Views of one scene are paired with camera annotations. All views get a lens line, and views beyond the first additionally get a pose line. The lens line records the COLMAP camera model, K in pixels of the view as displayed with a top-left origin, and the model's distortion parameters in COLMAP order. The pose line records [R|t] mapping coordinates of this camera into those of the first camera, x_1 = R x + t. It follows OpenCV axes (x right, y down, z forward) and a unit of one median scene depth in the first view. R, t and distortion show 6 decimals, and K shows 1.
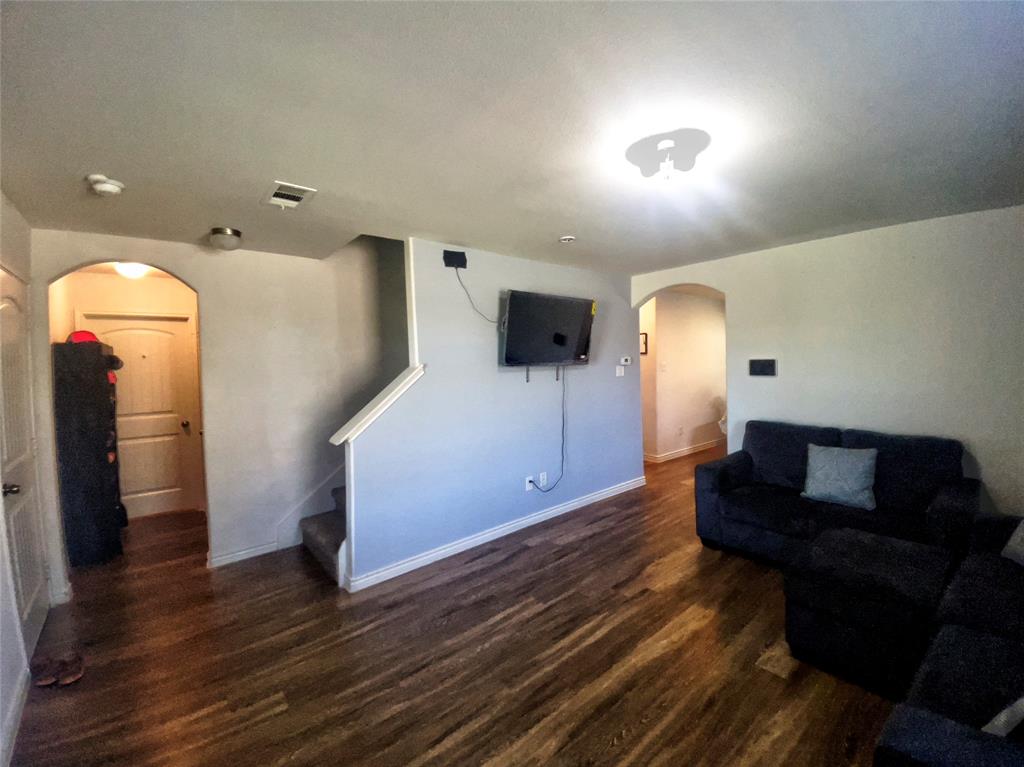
lens RADIAL K [[410.4, 0, 512.0], [0, 410.4, 383.5], [0, 0, 1]] dist [0.058573, -0.000019]
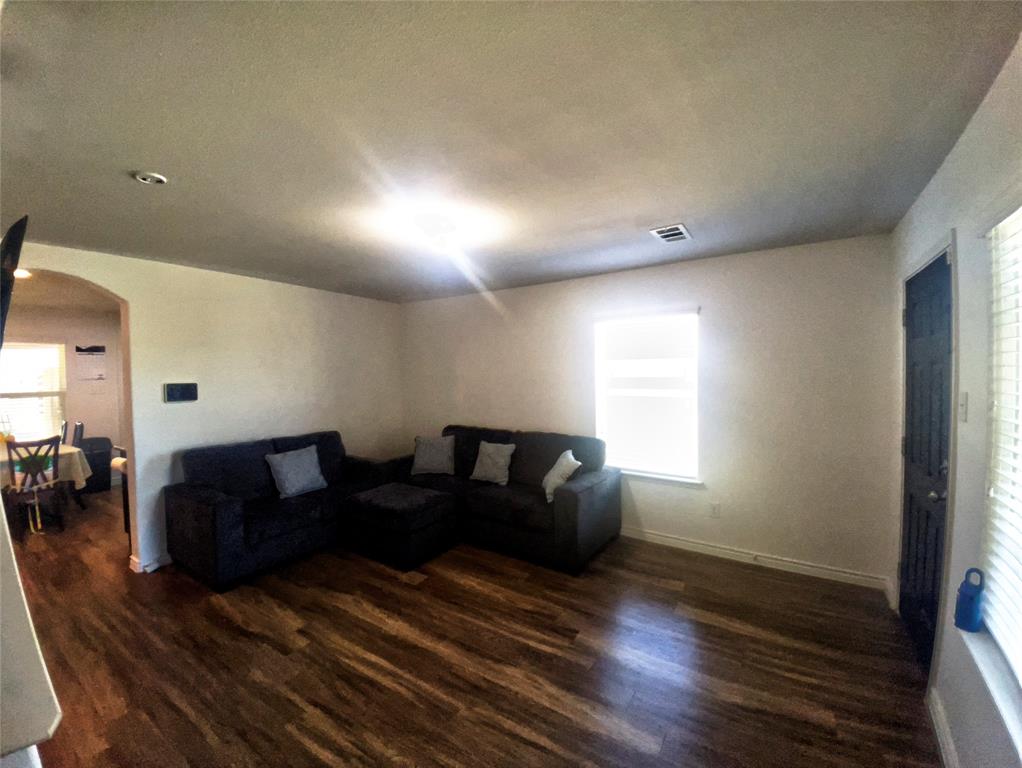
lens RADIAL K [[412.3, 0, 511.0], [0, 412.3, 384.0], [0, 0, 1]] dist [-0.000229, -0.000162]
pose [[-0.261227, 0.013190, 0.965187, -0.805572], [0.074240, 0.997219, 0.006465, -0.013113], [-0.962418, 0.073344, -0.261480, 0.914469]]
